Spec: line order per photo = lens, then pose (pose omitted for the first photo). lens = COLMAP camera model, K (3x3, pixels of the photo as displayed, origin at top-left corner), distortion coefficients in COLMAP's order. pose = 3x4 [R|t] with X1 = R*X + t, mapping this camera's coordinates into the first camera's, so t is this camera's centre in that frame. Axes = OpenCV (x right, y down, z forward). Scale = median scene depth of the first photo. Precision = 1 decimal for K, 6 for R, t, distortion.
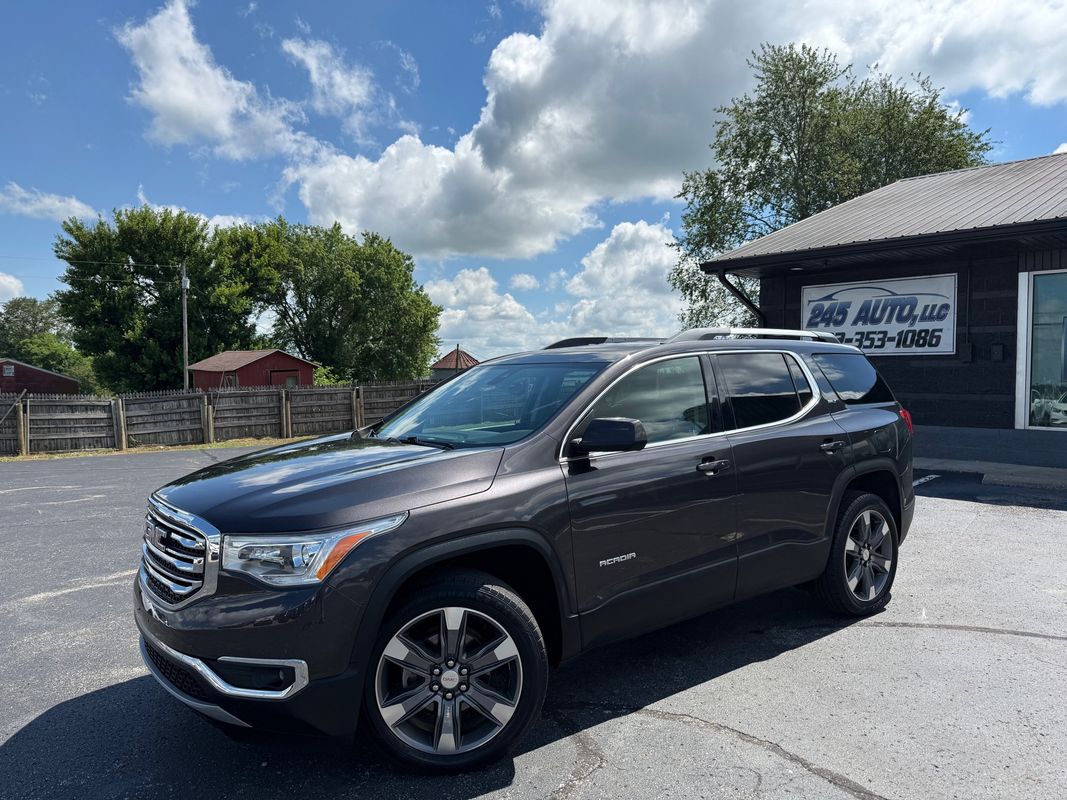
lens RADIAL K [[747.3, 0, 531.8], [0, 747.3, 402.8], [0, 0, 1]] dist [0.039918, -0.051798]
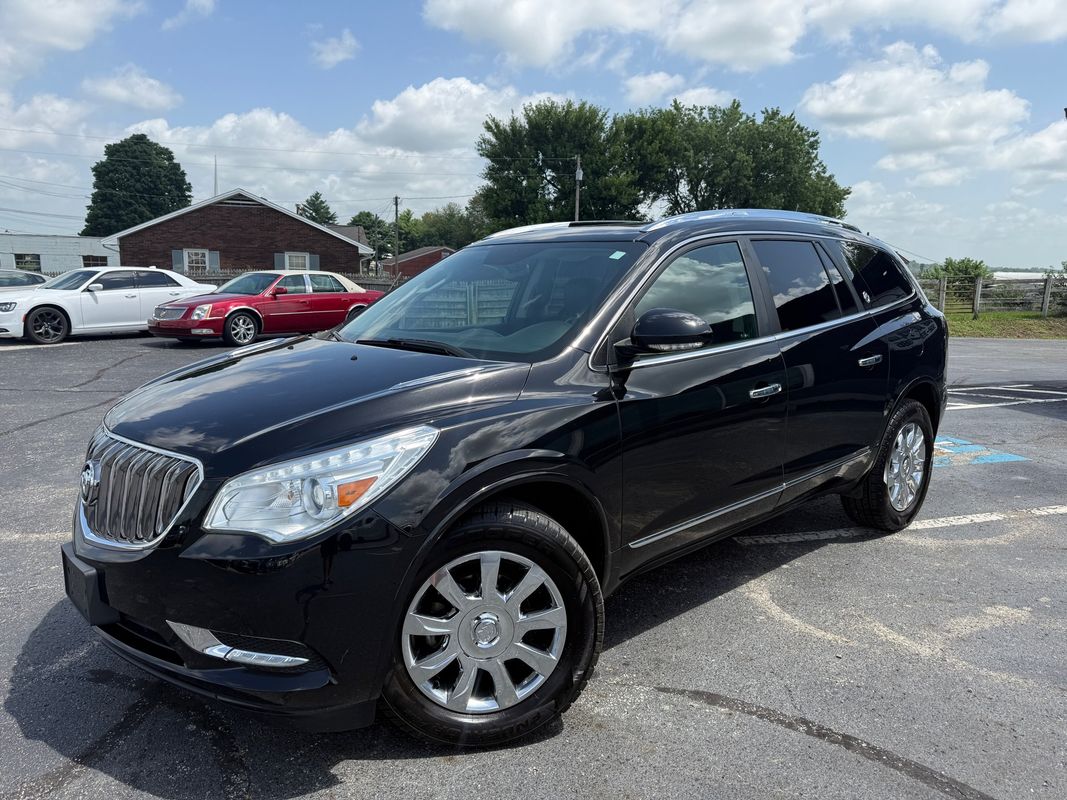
lens RADIAL K [[747.3, 0, 531.3], [0, 747.3, 404.4], [0, 0, 1]] dist [0.039918, -0.051798]
pose [[0.856604, 0.115900, -0.502788, 0.096954], [-0.042067, 0.986889, 0.155823, -0.004502], [0.514256, -0.112328, 0.850249, 0.080395]]
